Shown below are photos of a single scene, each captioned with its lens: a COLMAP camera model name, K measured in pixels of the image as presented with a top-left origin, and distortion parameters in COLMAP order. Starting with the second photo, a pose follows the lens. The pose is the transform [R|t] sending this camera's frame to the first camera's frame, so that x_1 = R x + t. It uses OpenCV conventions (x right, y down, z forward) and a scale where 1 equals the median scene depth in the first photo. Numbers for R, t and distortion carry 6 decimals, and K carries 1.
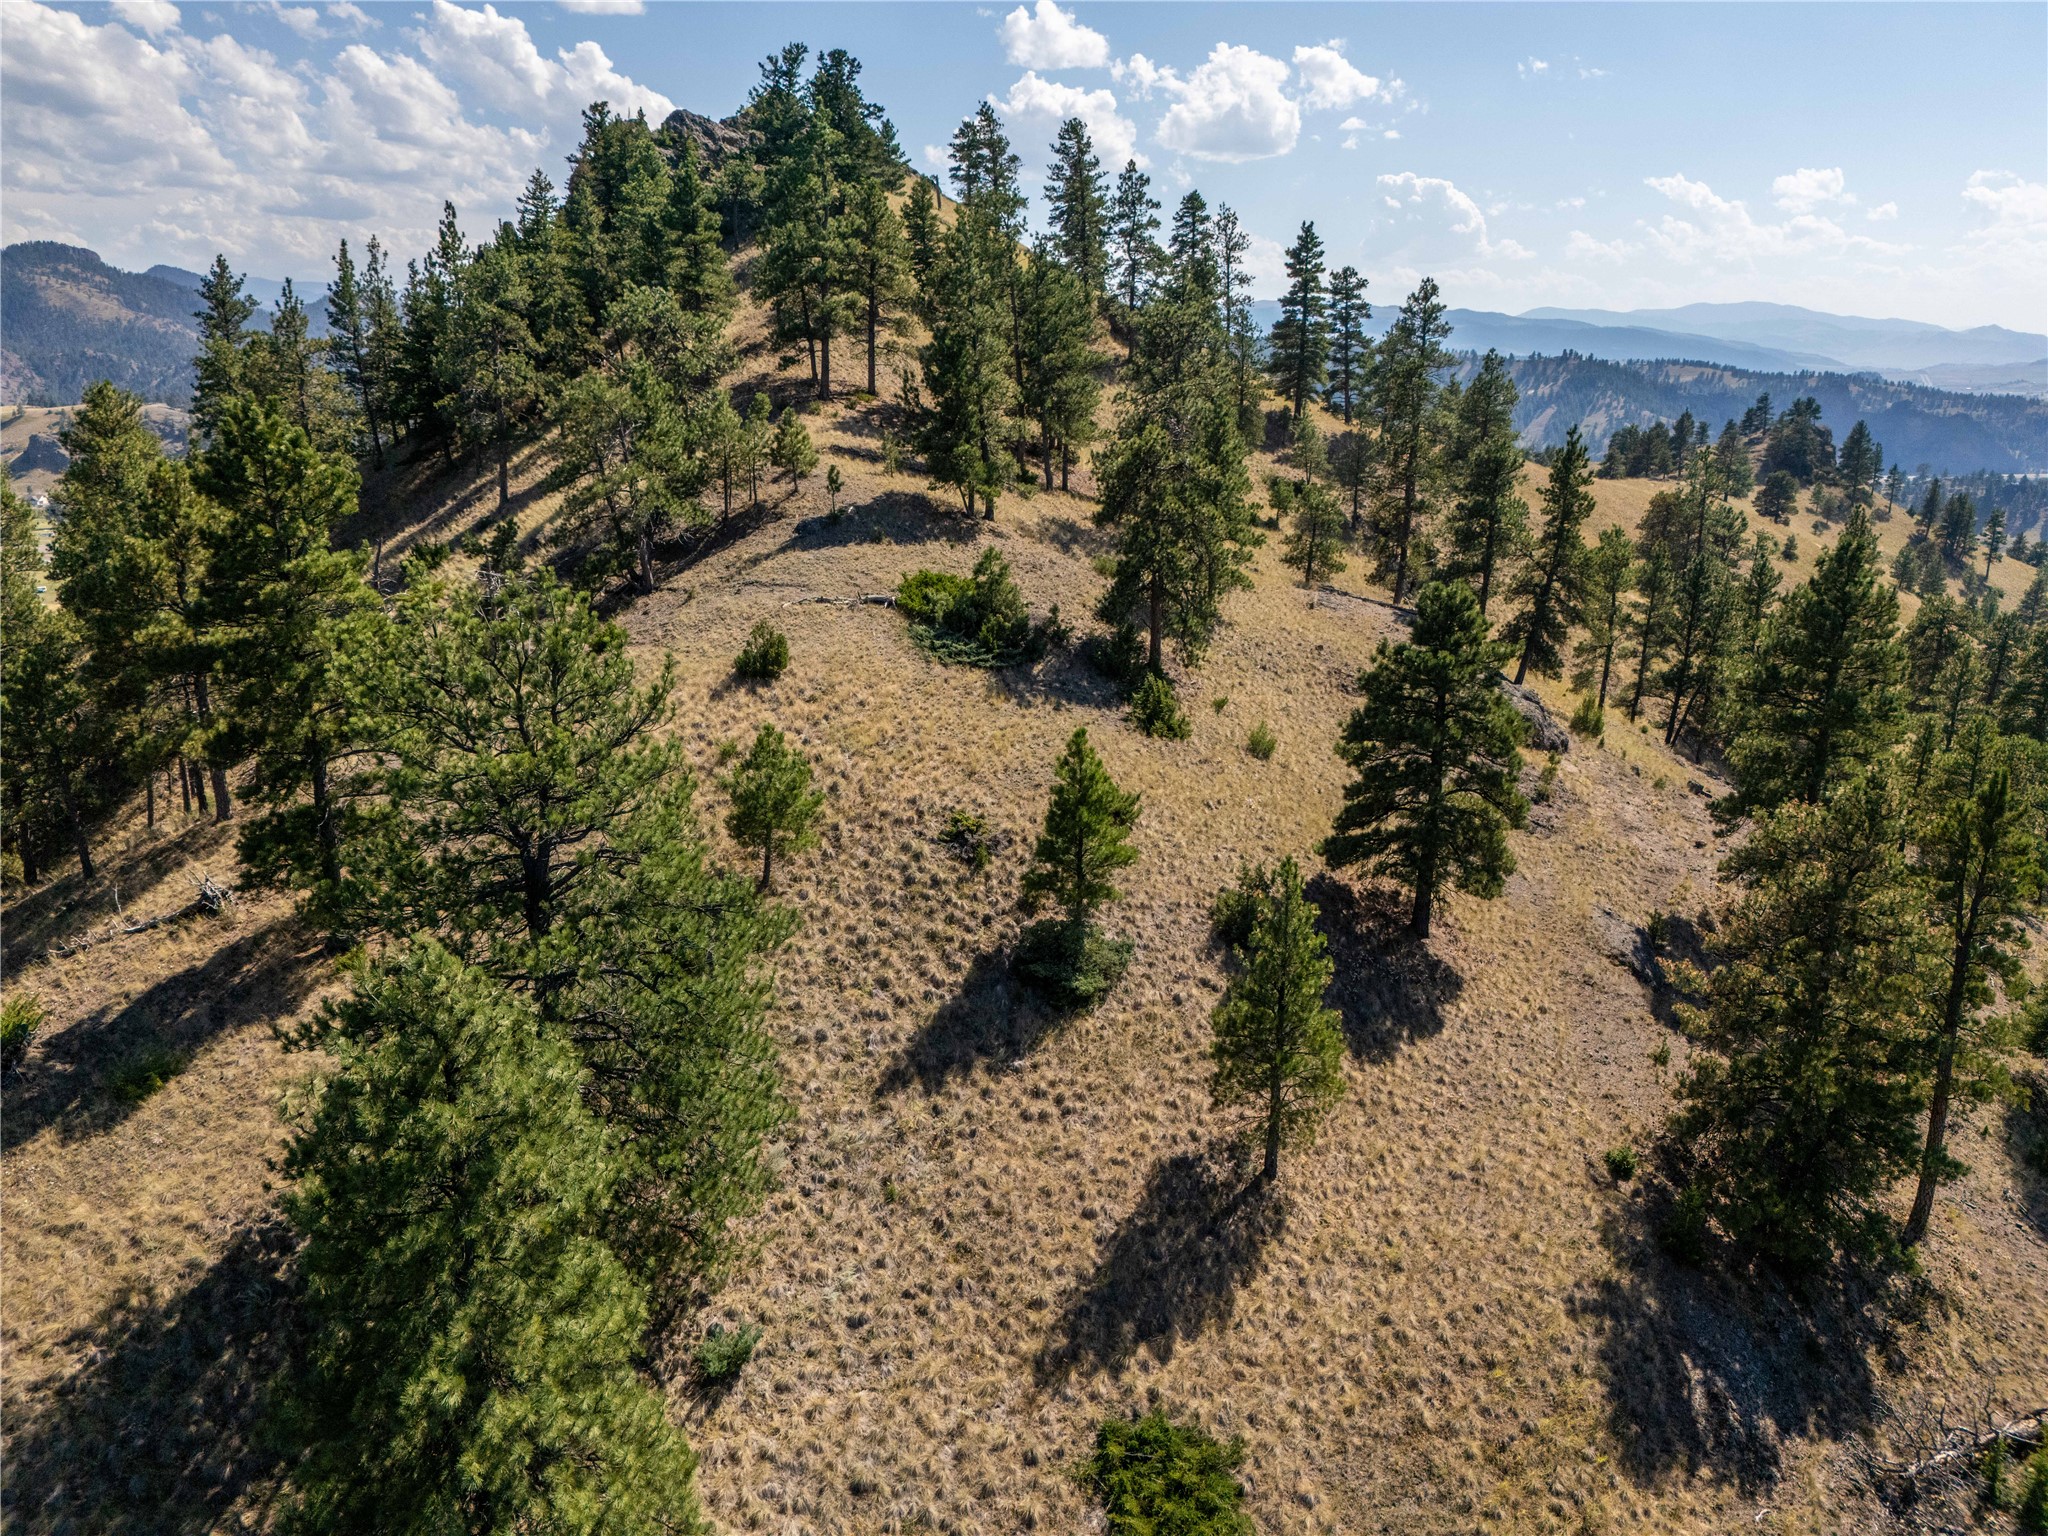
lens RADIAL K [[1503.3, 0, 1022.5], [0, 1503.3, 780.7], [0, 0, 1]] dist [0.070596, -0.071459]
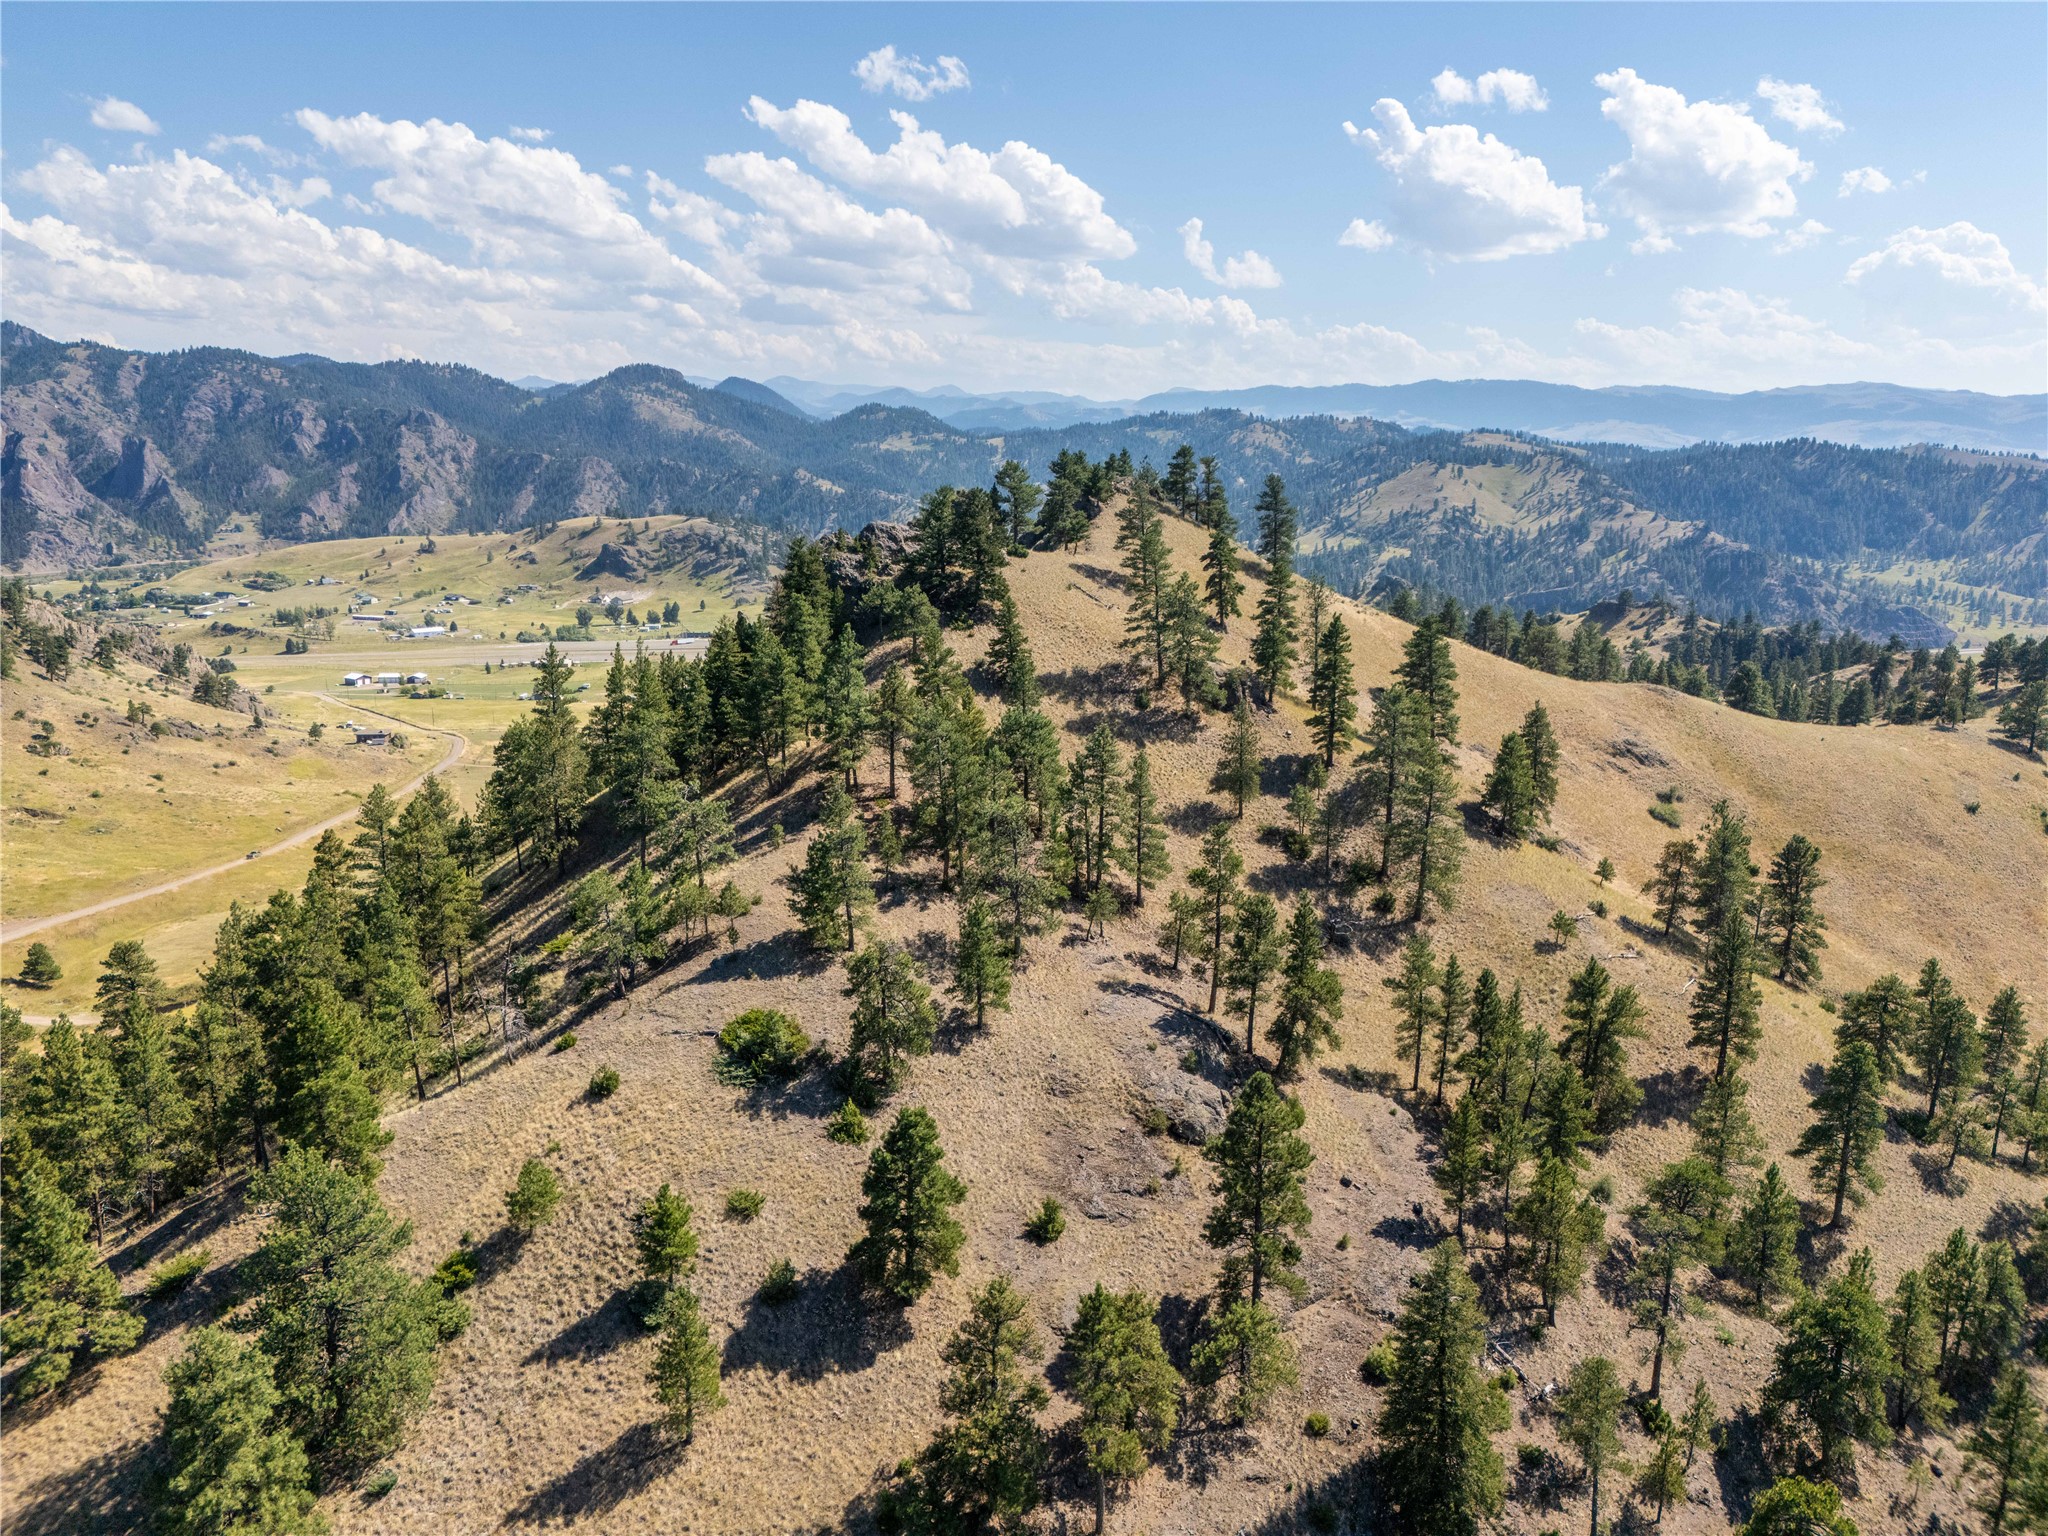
lens RADIAL K [[1450.2, 0, 1064.3], [0, 1450.2, 770.8], [0, 0, 1]] dist [0.037889, -0.059913]
pose [[0.961634, 0.074293, -0.264085, 0.447287], [-0.089180, 0.995007, -0.044820, -0.239527], [0.259436, 0.066652, 0.963457, -0.325852]]
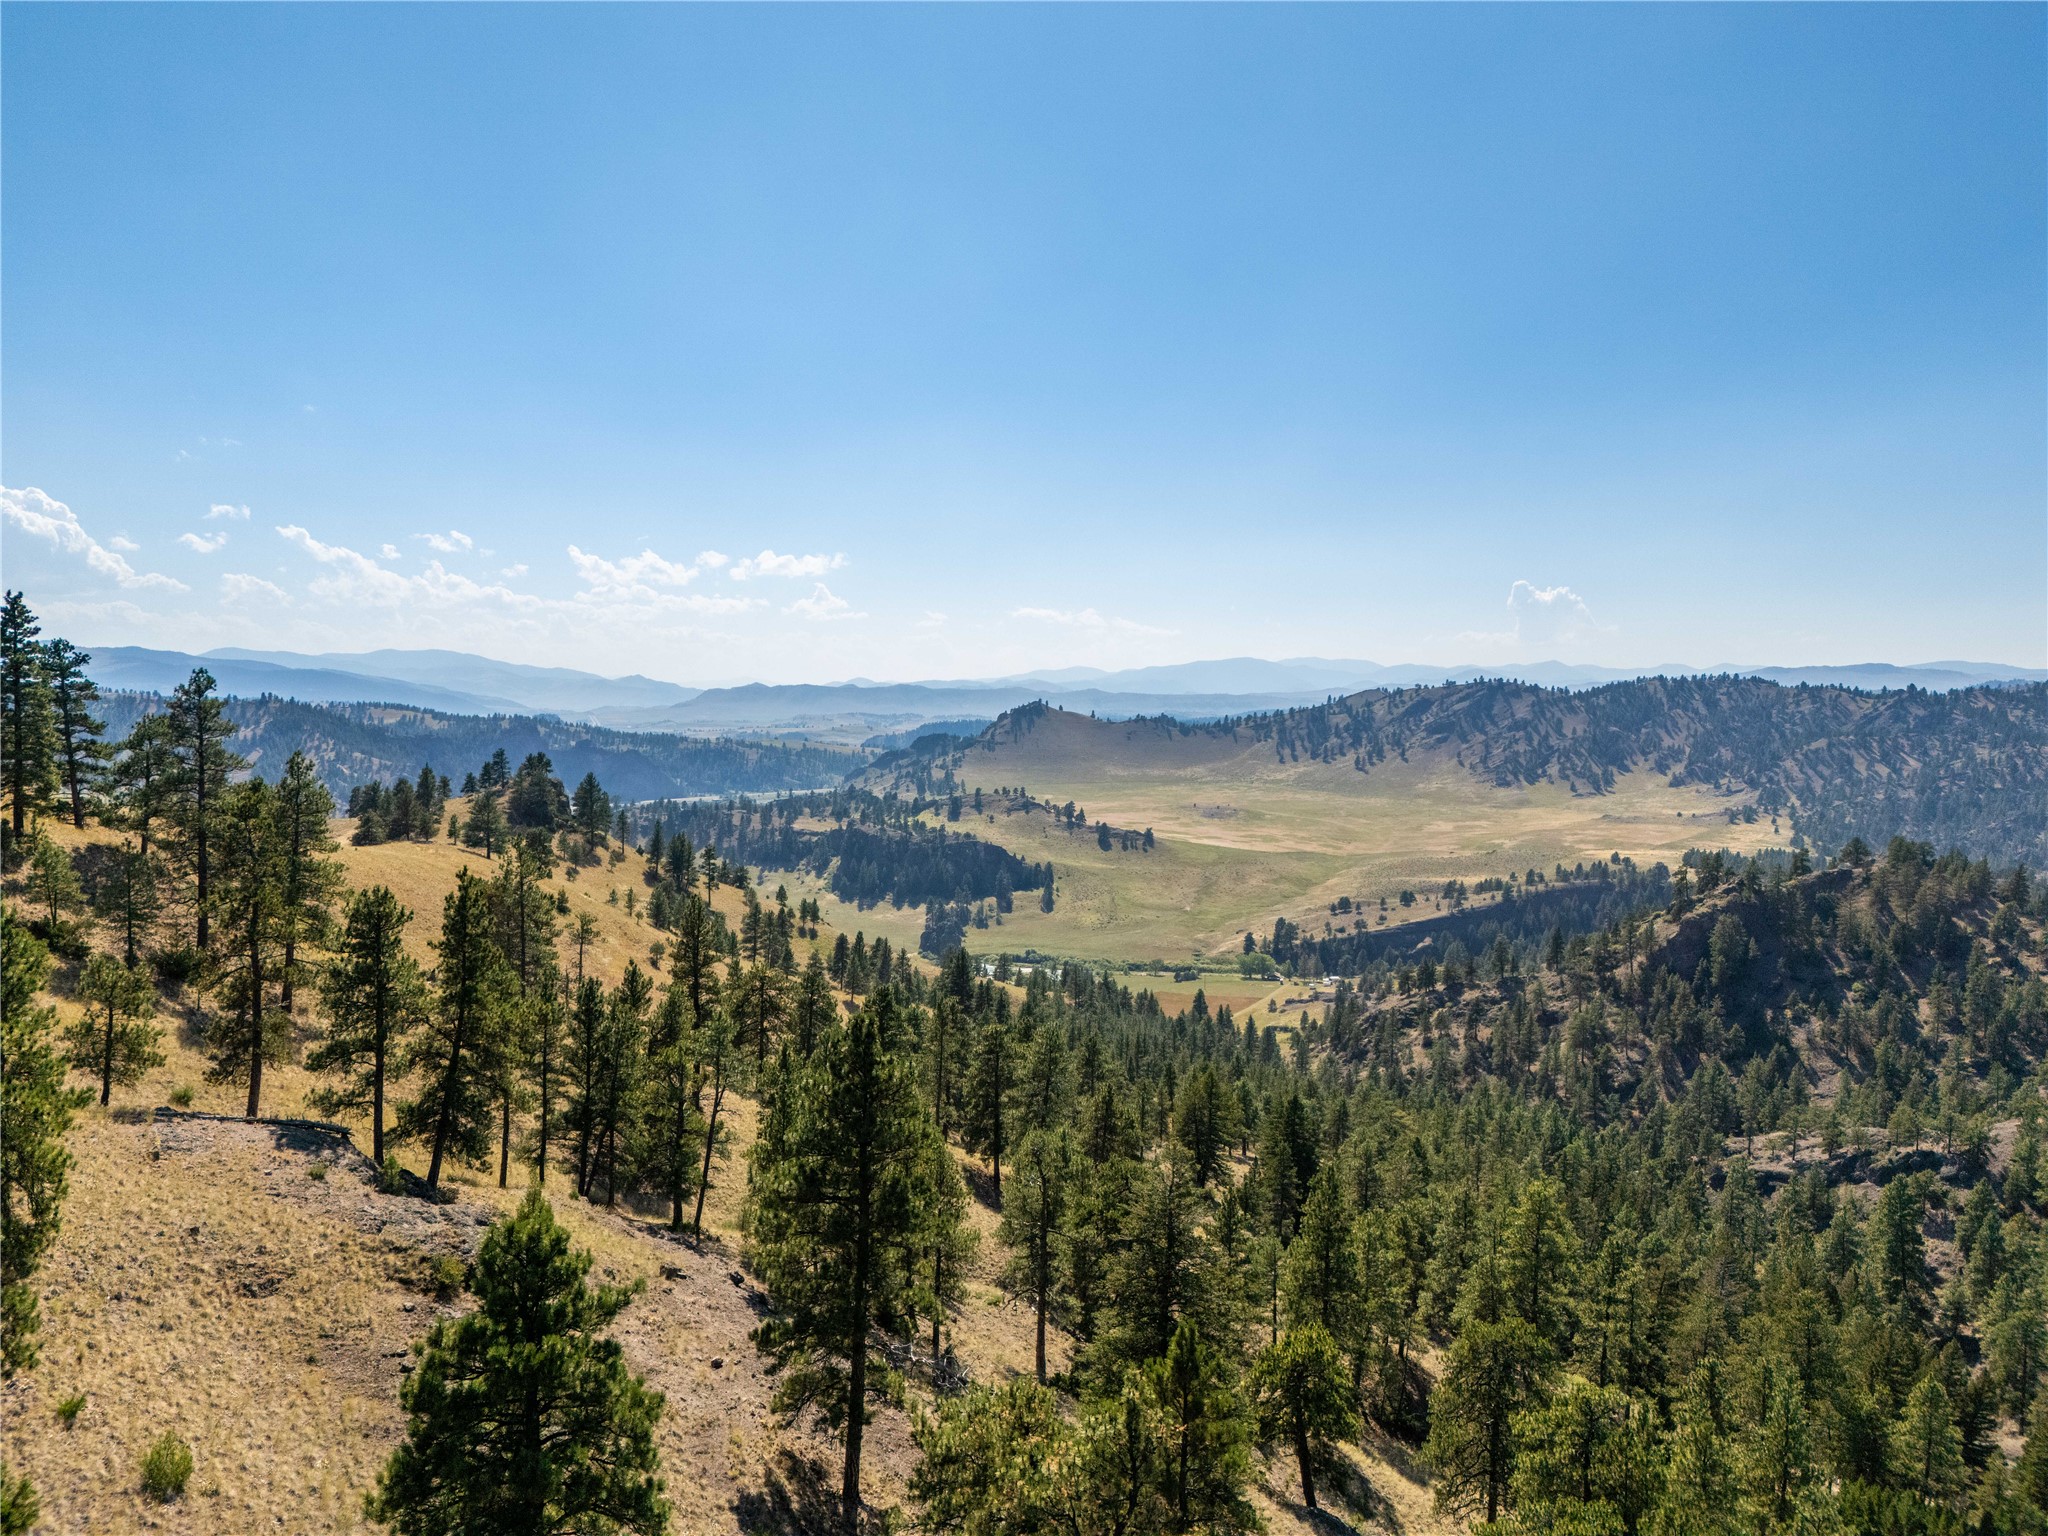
lens RADIAL K [[1503.3, 0, 1022.5], [0, 1503.3, 780.7], [0, 0, 1]] dist [0.070596, -0.071459]
pose [[0.699323, -0.037872, 0.713802, -0.021295], [0.190532, 0.972343, -0.135078, -0.092614], [-0.688945, 0.230465, 0.687198, 0.162951]]
